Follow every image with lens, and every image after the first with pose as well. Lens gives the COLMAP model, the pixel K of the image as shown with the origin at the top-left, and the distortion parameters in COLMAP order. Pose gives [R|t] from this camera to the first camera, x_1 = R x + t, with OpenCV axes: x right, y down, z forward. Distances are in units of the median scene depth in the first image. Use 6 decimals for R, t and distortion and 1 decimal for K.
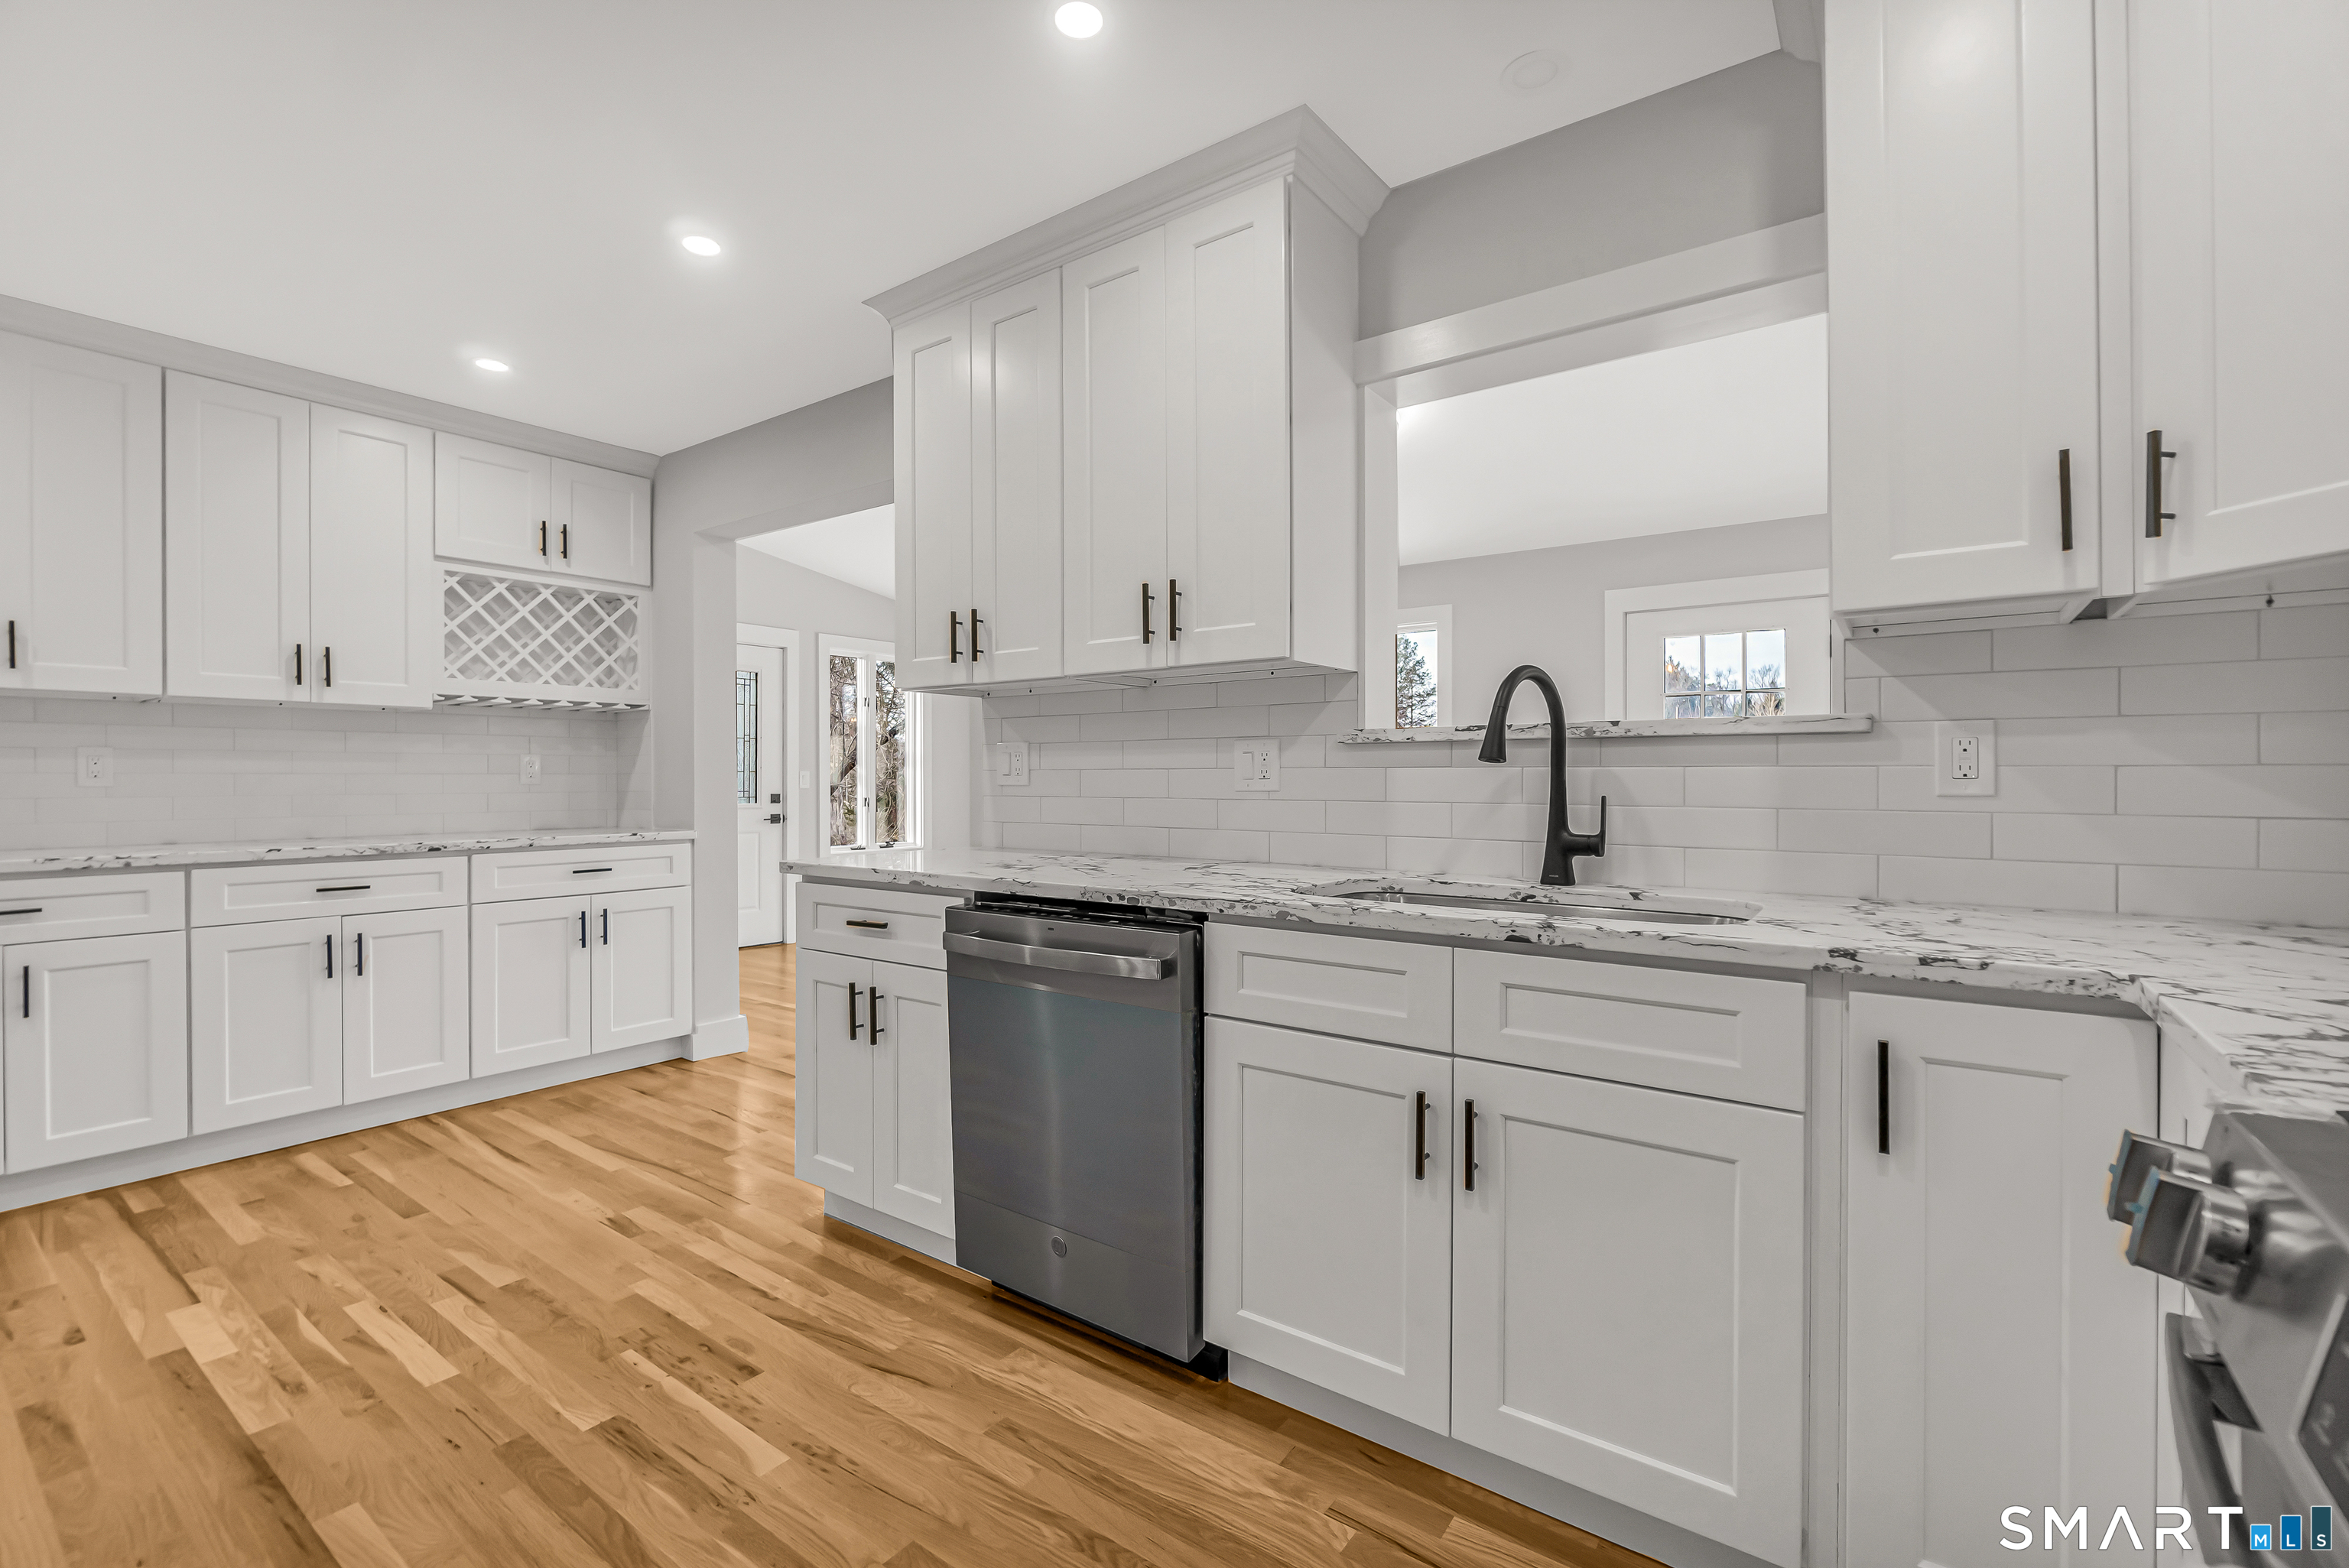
lens RADIAL K [[1028.2, 0, 1165.8], [0, 1028.2, 781.3], [0, 0, 1]] dist [-0.005121, 0.000760]
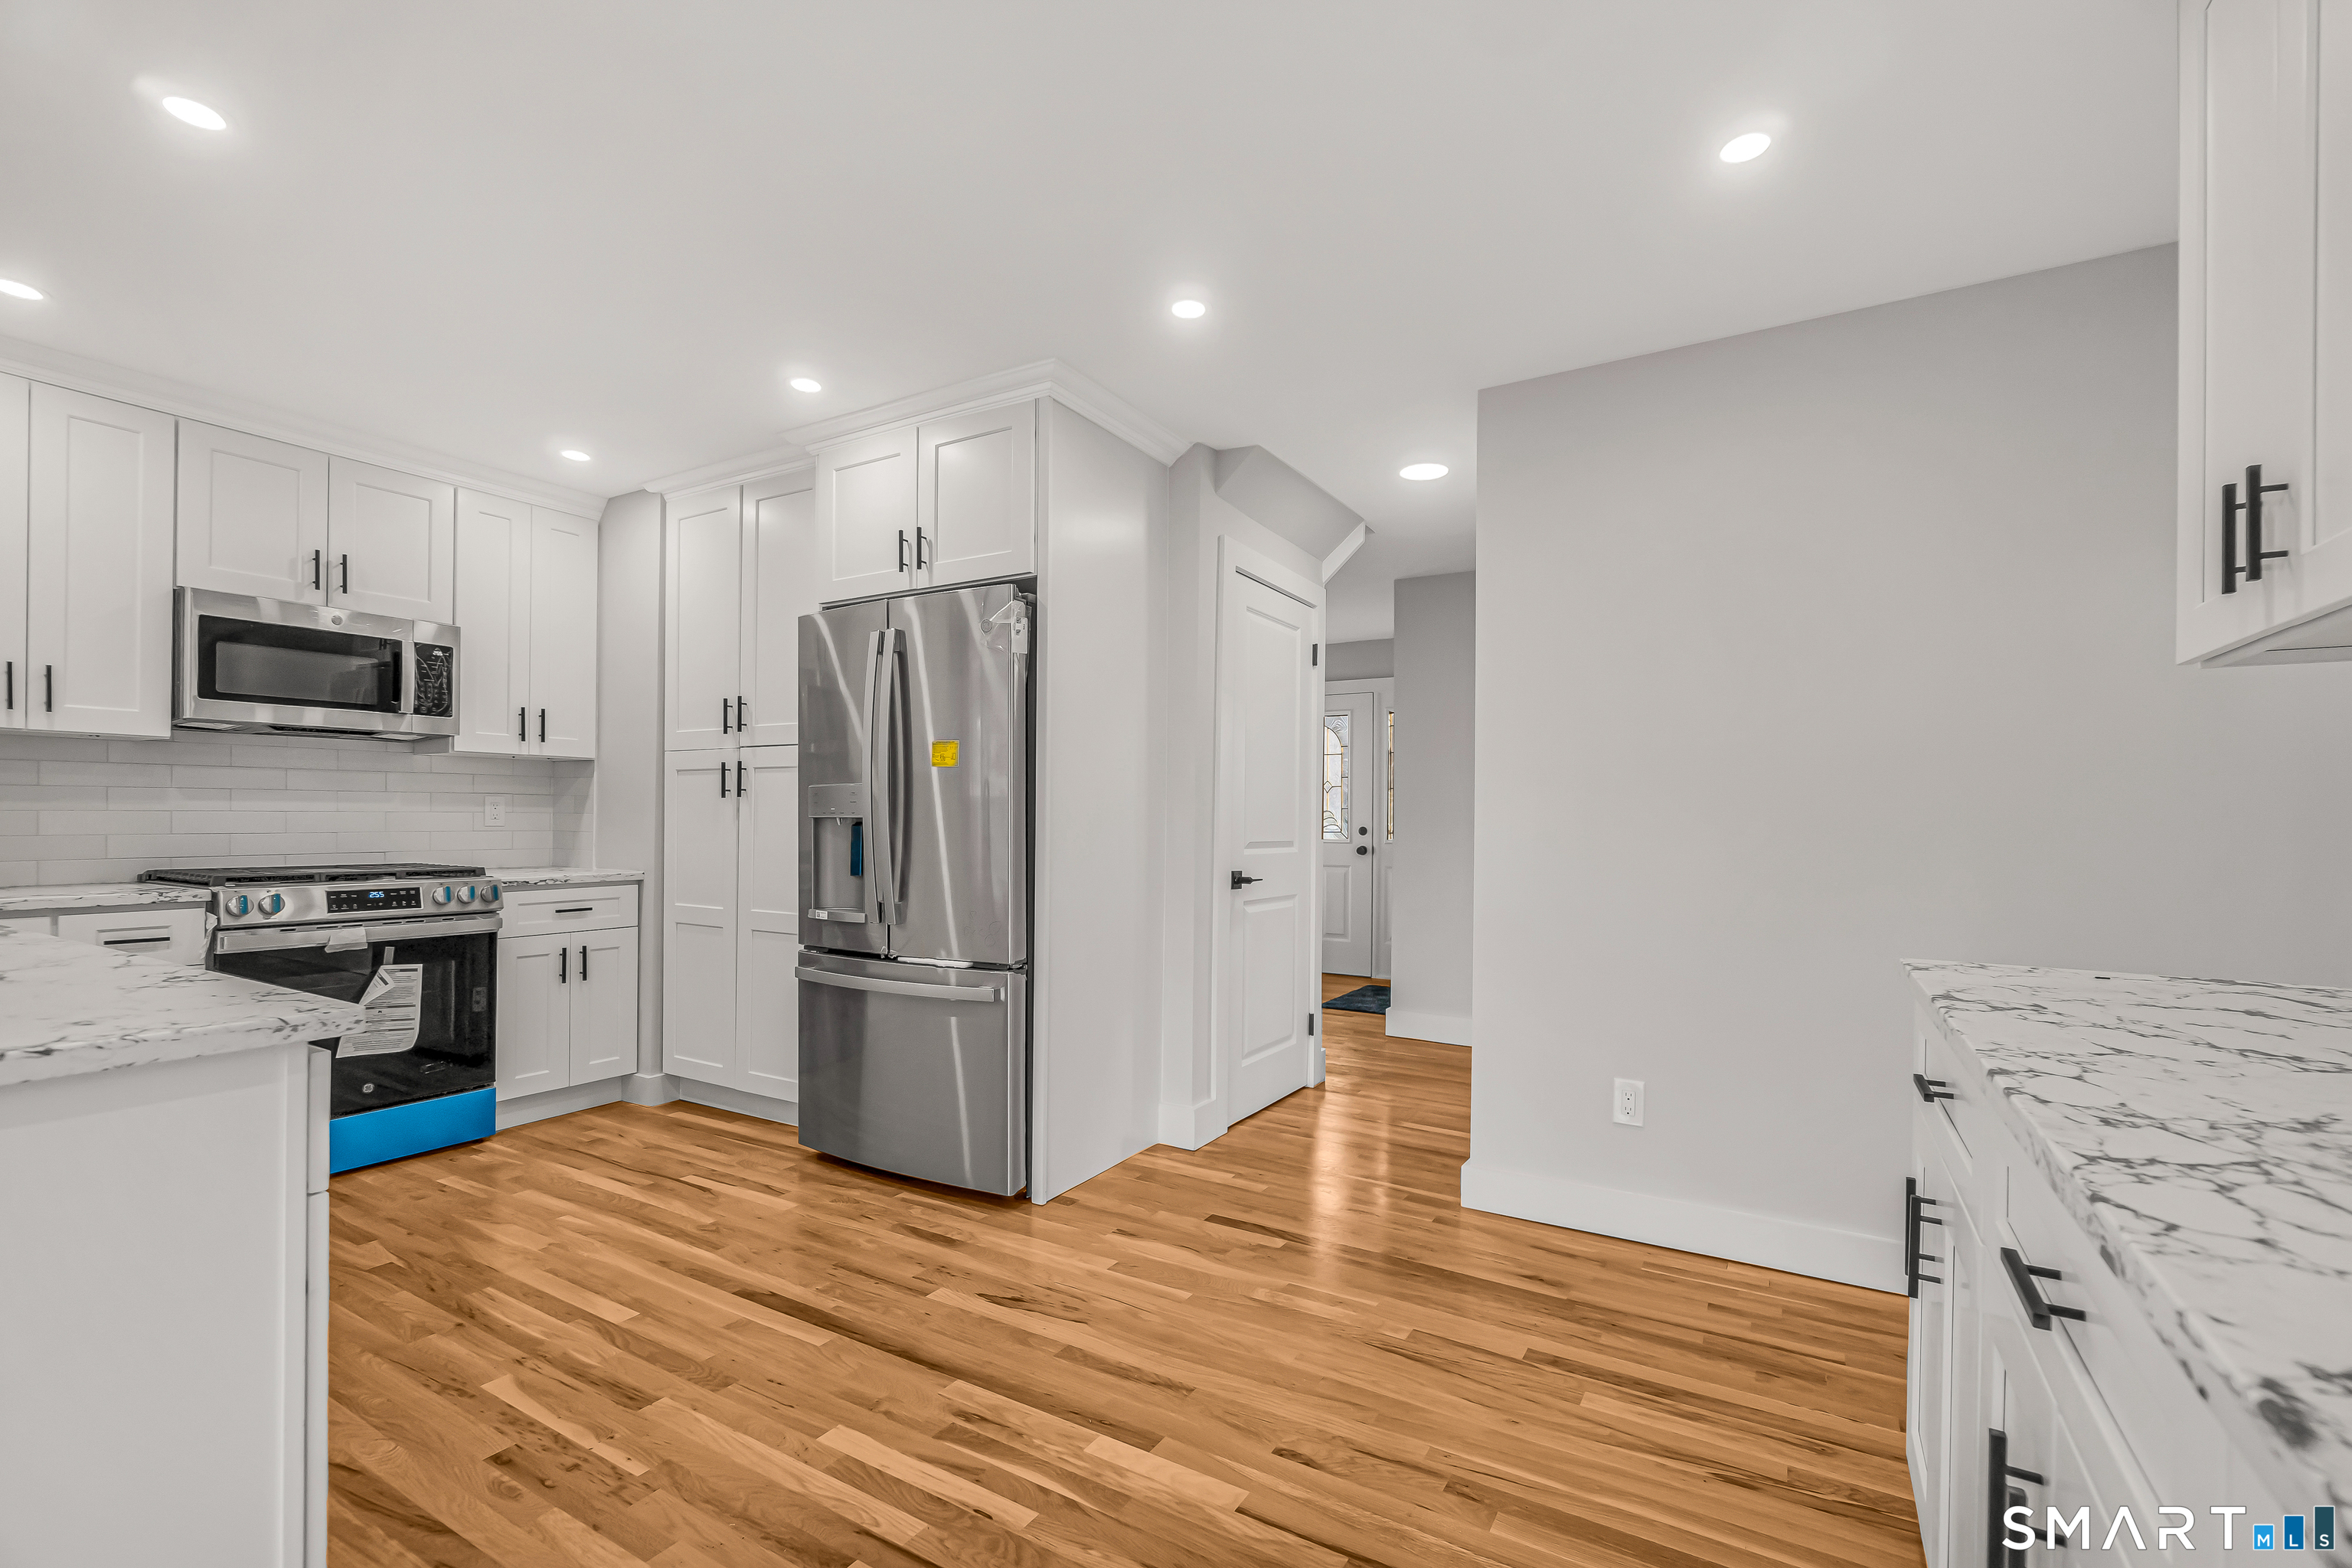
lens RADIAL K [[1029.6, 0, 1179.6], [0, 1029.6, 815.5], [0, 0, 1]] dist [-0.005121, 0.000760]
pose [[-0.994787, -0.007073, -0.101725, -0.888076], [-0.007112, 0.999975, 0.000018, -0.016167], [0.101722, 0.000741, -0.994813, 1.916991]]
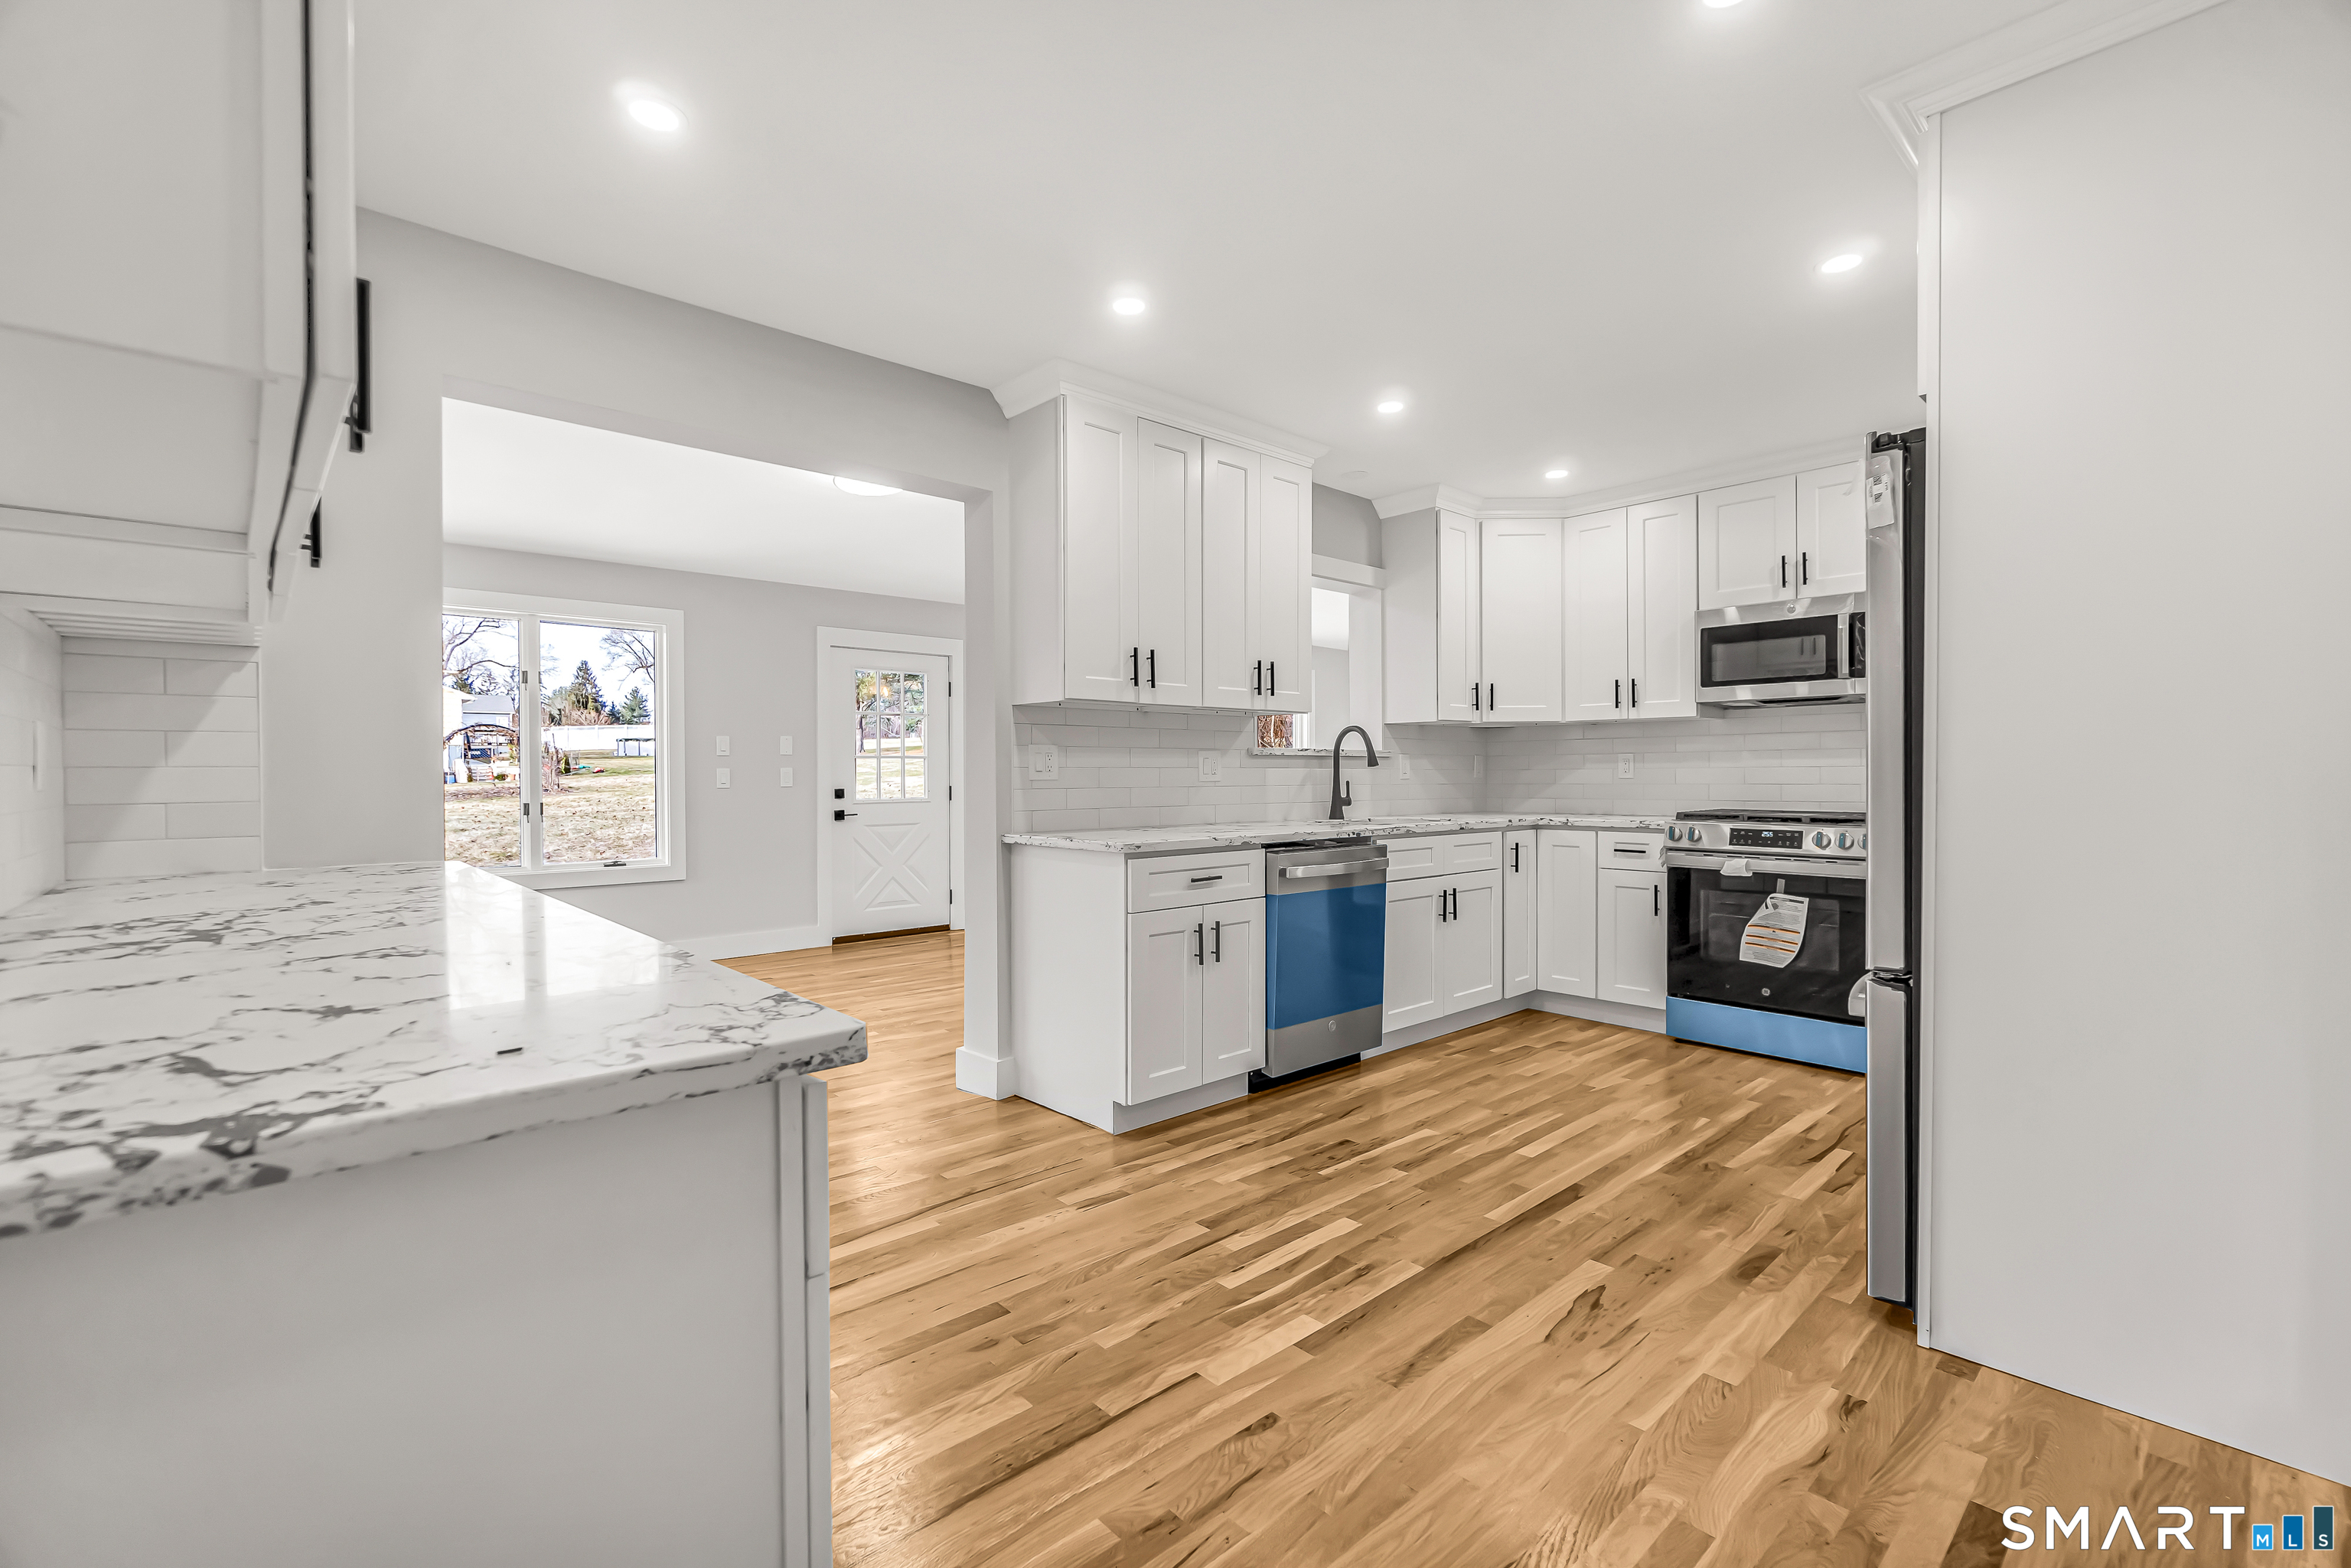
lens RADIAL K [[1029.1, 0, 1159.8], [0, 1029.1, 783.2], [0, 0, 1]] dist [-0.005121, 0.000760]
pose [[0.196942, -0.009213, 0.980372, -1.959906], [0.004449, 0.999954, 0.008504, -0.002585], [-0.980405, 0.002687, 0.196974, 0.928689]]
